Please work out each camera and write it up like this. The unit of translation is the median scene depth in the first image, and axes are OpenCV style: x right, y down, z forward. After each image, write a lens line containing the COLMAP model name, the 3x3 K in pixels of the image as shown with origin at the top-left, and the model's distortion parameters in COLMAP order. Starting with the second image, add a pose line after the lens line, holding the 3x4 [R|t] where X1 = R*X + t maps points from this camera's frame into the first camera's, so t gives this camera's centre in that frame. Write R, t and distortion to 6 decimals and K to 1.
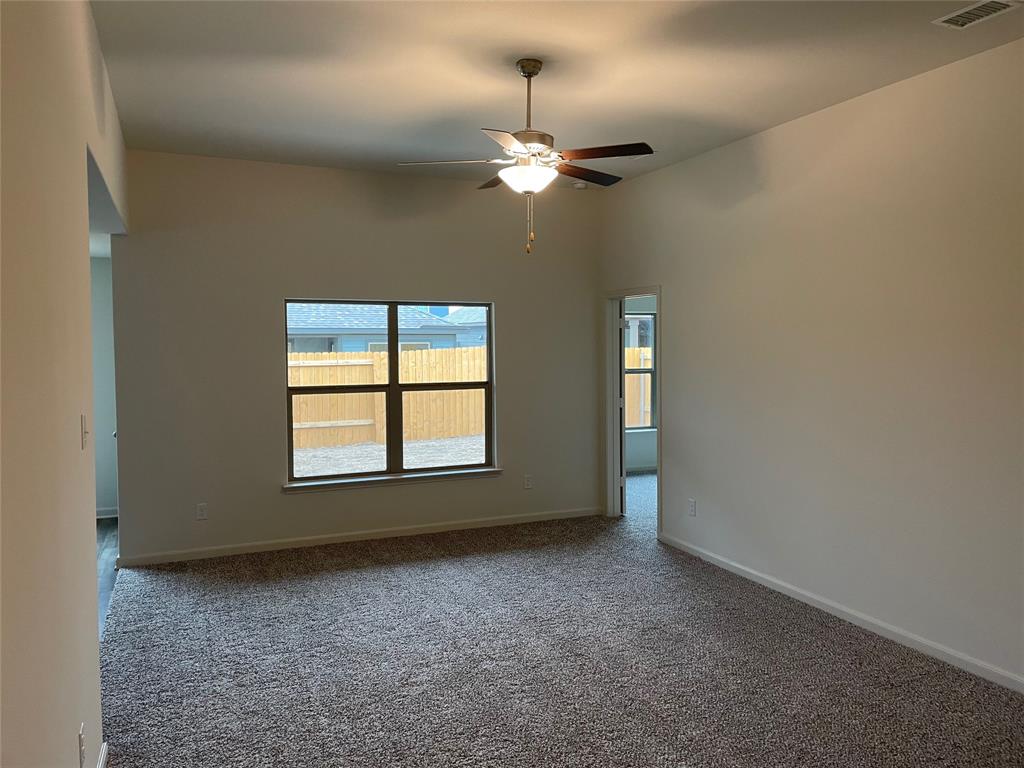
lens RADIAL K [[789.7, 0, 512.0], [0, 789.7, 384.0], [0, 0, 1]] dist [0.078472, -0.004610]
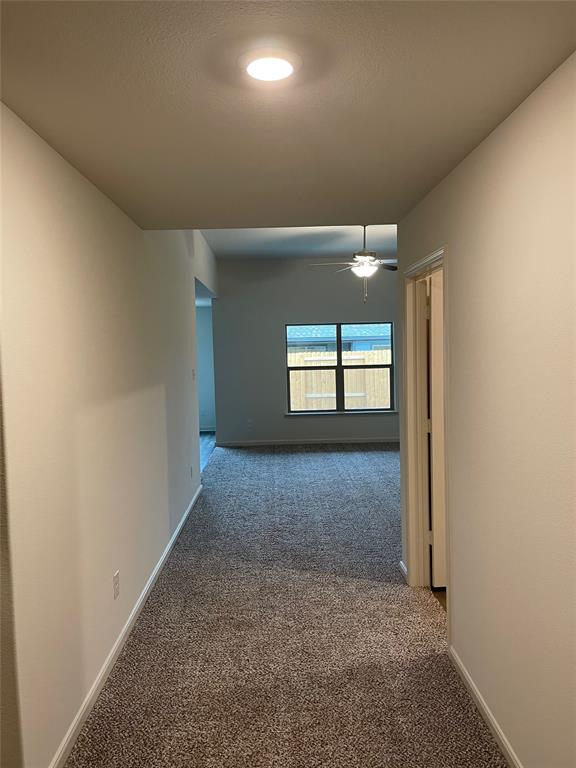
lens RADIAL K [[592.3, 0, 288.0], [0, 592.3, 384.0], [0, 0, 1]] dist [0.078472, -0.004610]
pose [[0.932614, 0.006450, -0.360818, 0.260247], [-0.002219, 0.999924, 0.012140, 0.028273], [0.360869, -0.010521, 0.932557, -0.411134]]
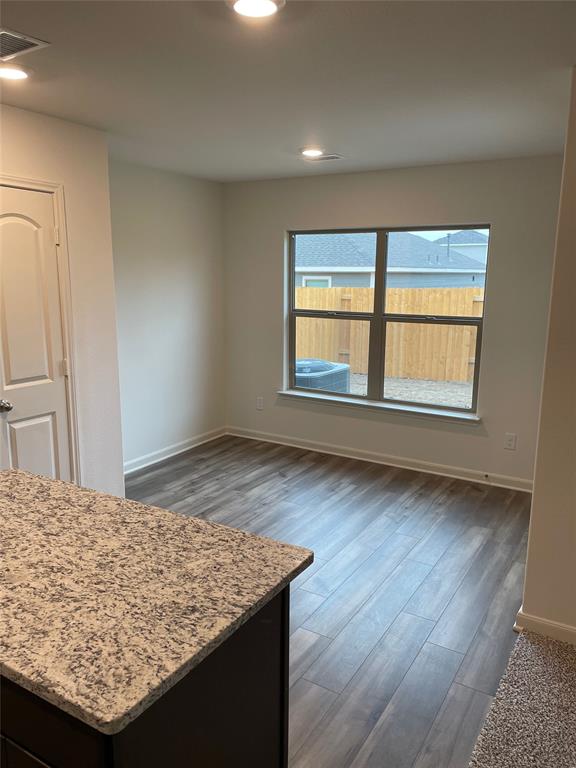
lens RADIAL K [[592.3, 0, 288.0], [0, 592.3, 384.0], [0, 0, 1]] dist [0.078472, -0.004610]
pose [[0.594343, 0.166712, -0.786742, 0.394855], [-0.053676, 0.984319, 0.168030, -0.032637], [0.802419, -0.057639, 0.593971, 0.455043]]
